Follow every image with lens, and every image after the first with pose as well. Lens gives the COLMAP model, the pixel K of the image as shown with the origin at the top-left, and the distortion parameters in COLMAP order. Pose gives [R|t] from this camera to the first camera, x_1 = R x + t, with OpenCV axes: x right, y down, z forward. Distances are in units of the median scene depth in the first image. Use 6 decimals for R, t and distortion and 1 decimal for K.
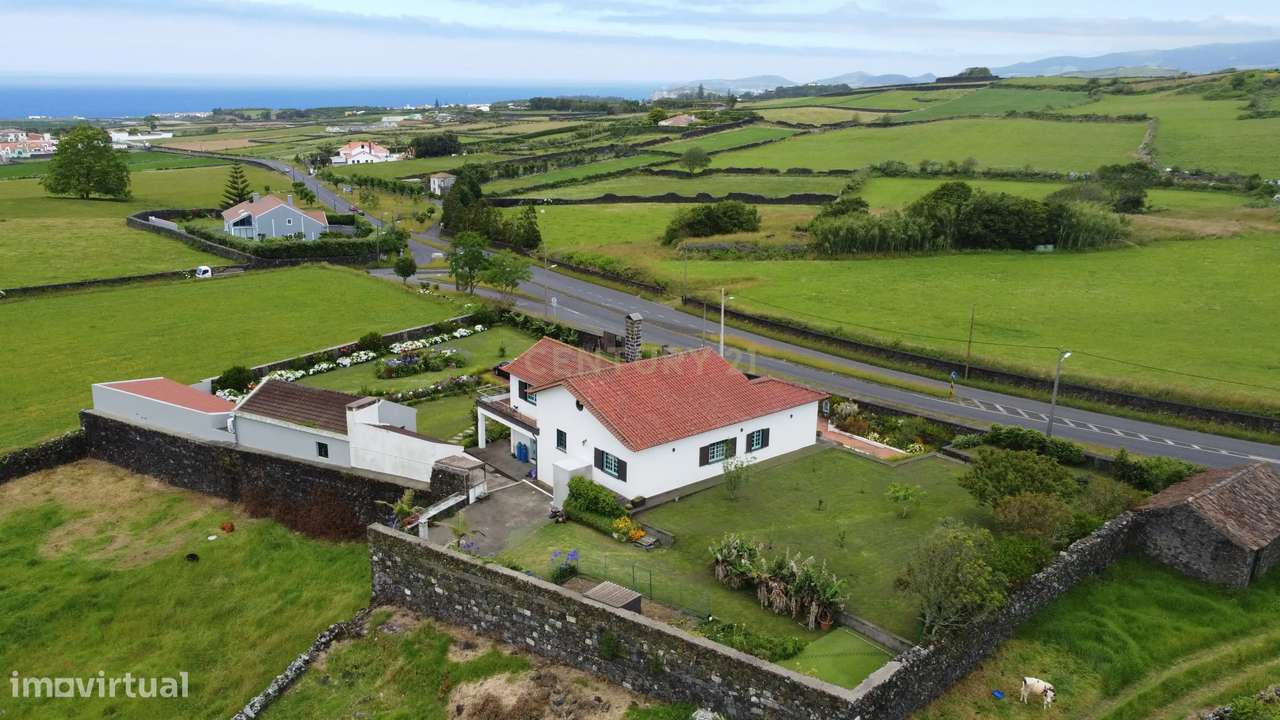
lens RADIAL K [[1020.6, 0, 640.0], [0, 1020.6, 360.0], [0, 0, 1]] dist [0.002609, 0.004094]
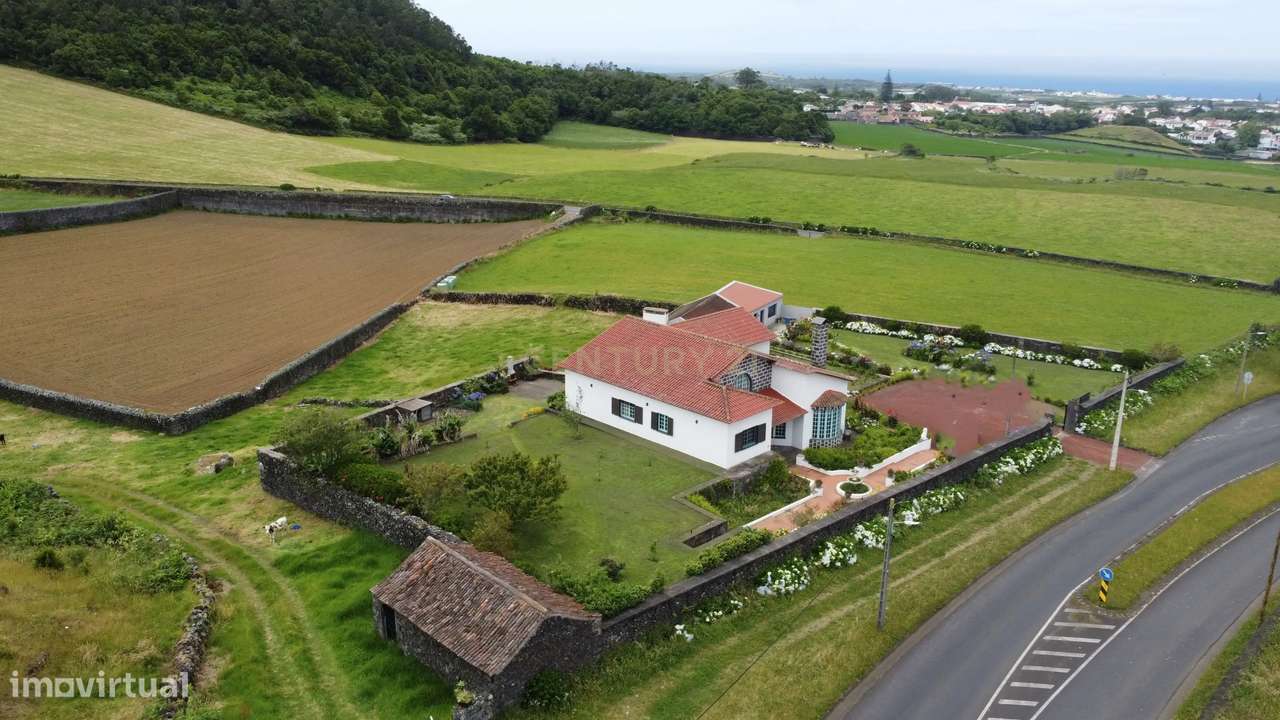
lens RADIAL K [[1020.6, 0, 640.0], [0, 1020.6, 360.0], [0, 0, 1]] dist [0.002609, 0.004094]
pose [[0.091050, 0.281984, -0.955089, 0.797341], [-0.278279, 0.928071, 0.247478, -0.173709], [0.956175, 0.243248, 0.162971, 0.552287]]
